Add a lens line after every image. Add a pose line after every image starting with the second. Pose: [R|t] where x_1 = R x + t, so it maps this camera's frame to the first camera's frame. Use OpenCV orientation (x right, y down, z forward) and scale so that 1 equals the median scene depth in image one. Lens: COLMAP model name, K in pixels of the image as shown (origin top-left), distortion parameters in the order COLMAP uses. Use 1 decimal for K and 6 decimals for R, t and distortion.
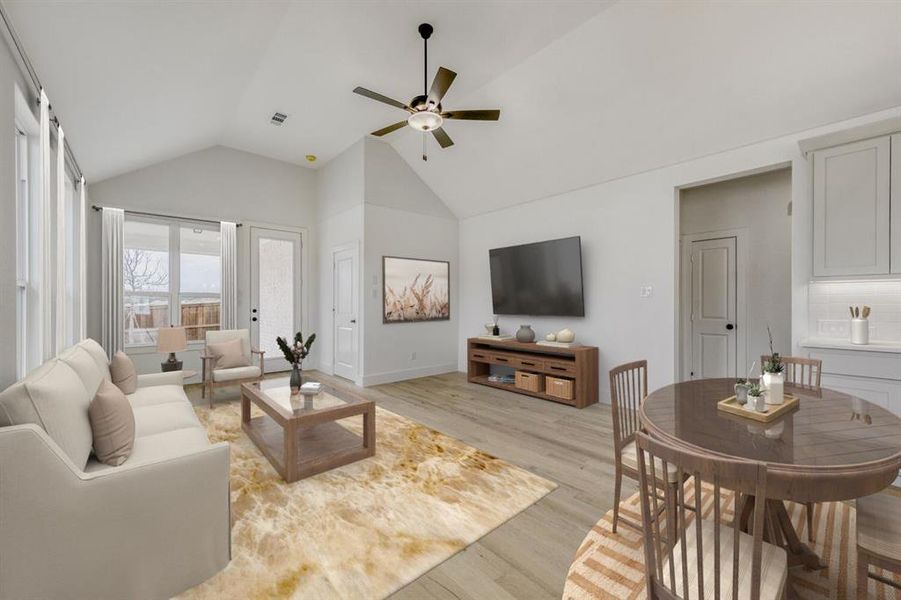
lens RADIAL K [[360.0, 0, 454.7], [0, 360.0, 304.0], [0, 0, 1]] dist [0.006165, -0.002212]
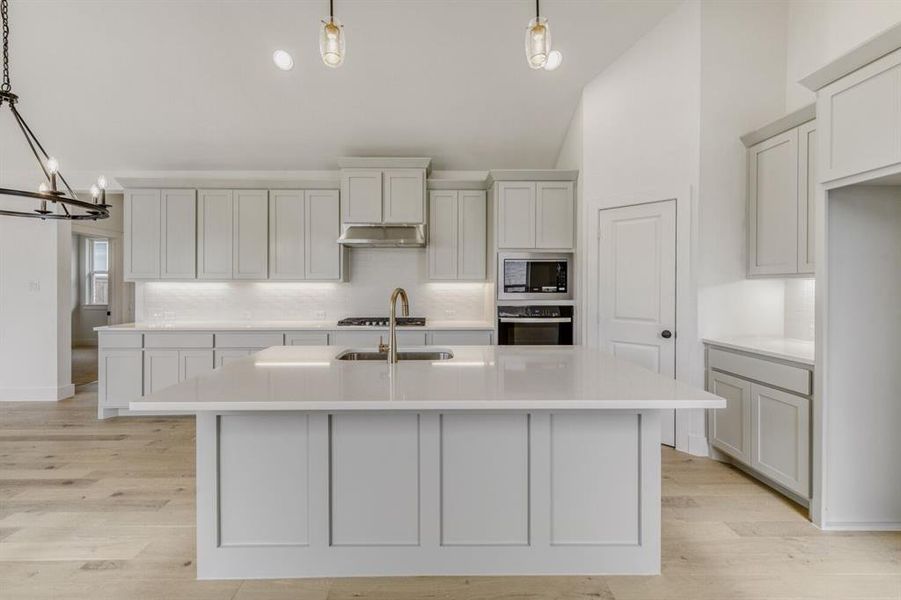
lens RADIAL K [[360.0, 0, 438.6], [0, 360.0, 288.6], [0, 0, 1]] dist [0.006165, -0.002212]
pose [[0.651860, -0.008138, 0.758296, 0.414496], [0.000642, 0.999948, 0.010179, -0.028633], [-0.758339, -0.006148, 0.651831, -0.467160]]
